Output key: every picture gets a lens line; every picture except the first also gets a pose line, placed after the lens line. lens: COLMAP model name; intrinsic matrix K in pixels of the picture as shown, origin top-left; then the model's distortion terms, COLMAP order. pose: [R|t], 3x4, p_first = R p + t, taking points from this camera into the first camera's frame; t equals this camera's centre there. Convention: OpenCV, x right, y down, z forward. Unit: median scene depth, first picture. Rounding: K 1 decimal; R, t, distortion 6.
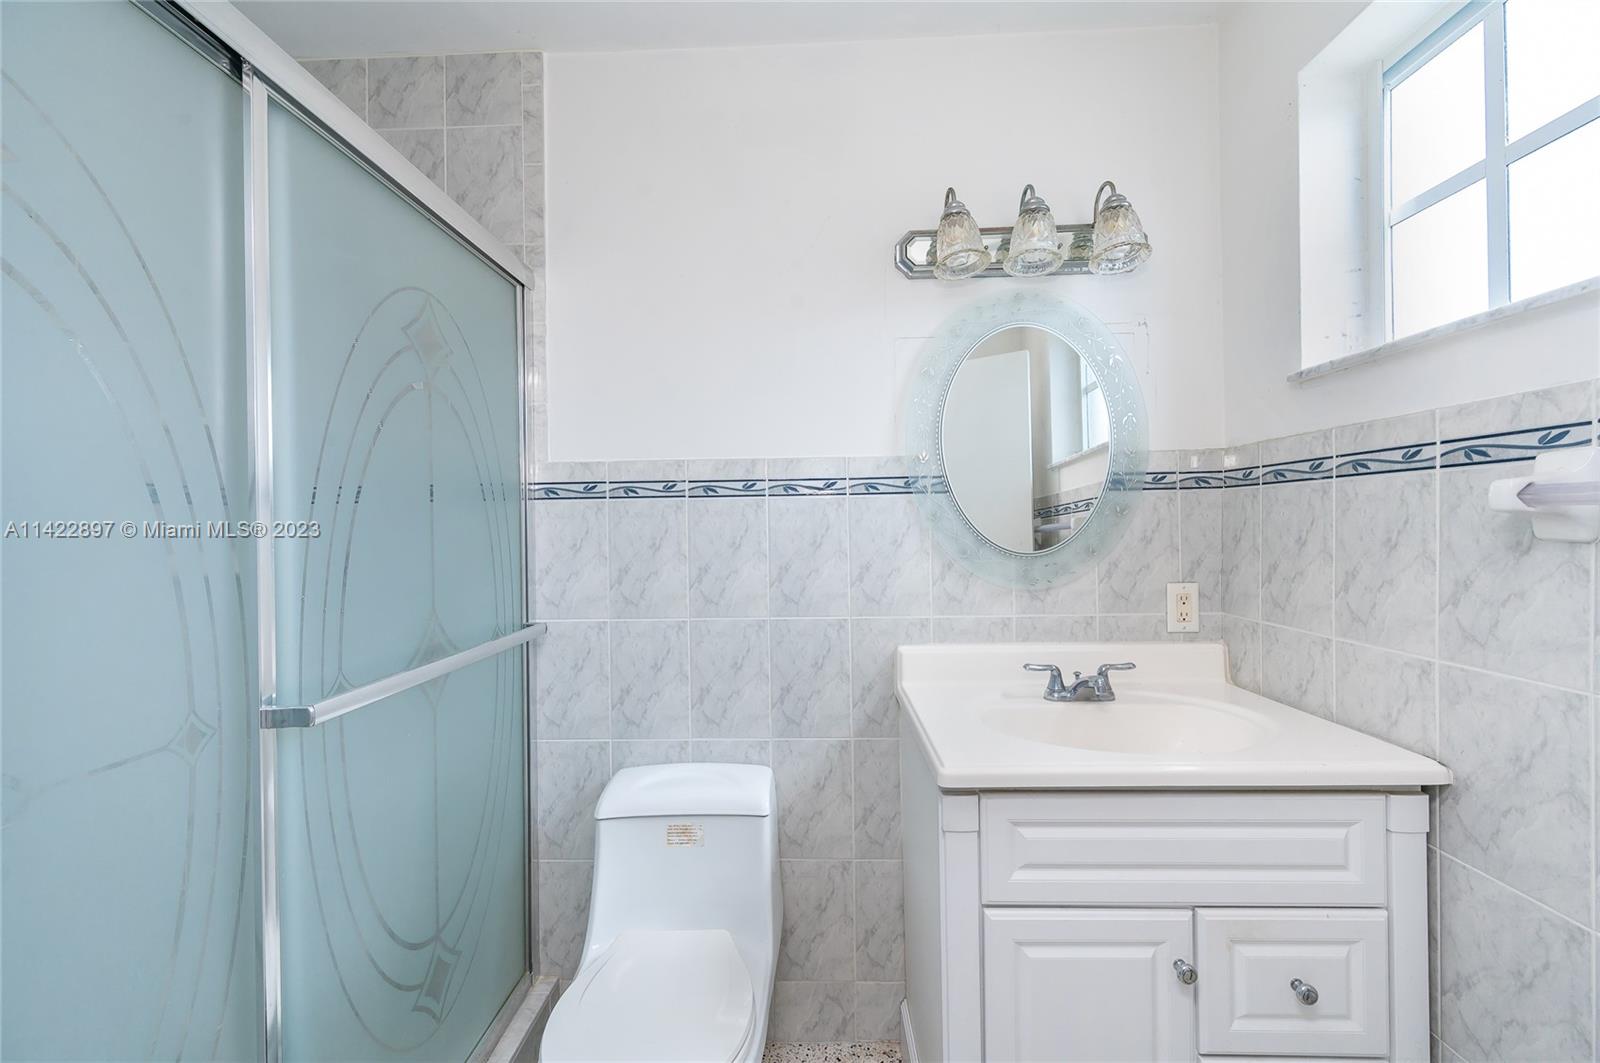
lens RADIAL K [[603.4, 0, 806.9], [0, 603.4, 536.3], [0, 0, 1]] dist [-0.000974, -0.000100]
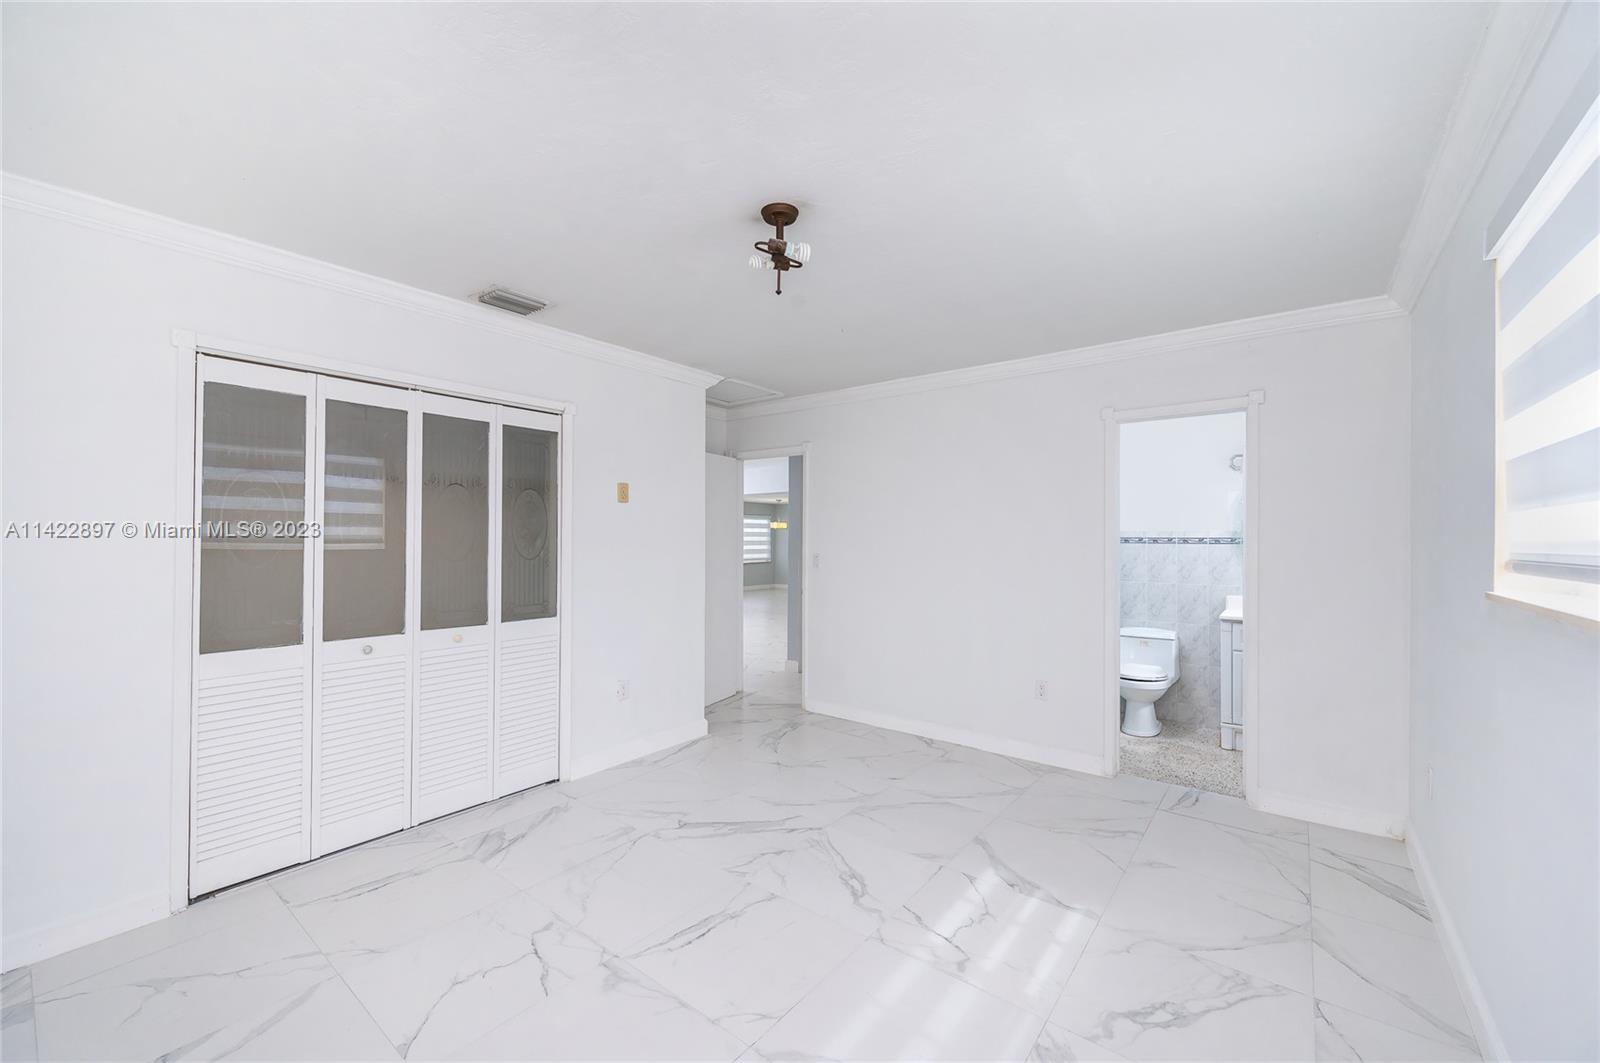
lens RADIAL K [[603.4, 0, 806.9], [0, 603.4, 536.3], [0, 0, 1]] dist [-0.000974, -0.000100]
pose [[0.795484, 0.014997, -0.605789, 0.296471], [-0.018740, 0.999824, 0.000144, -0.068652], [0.605685, 0.011237, 0.795625, -2.586923]]
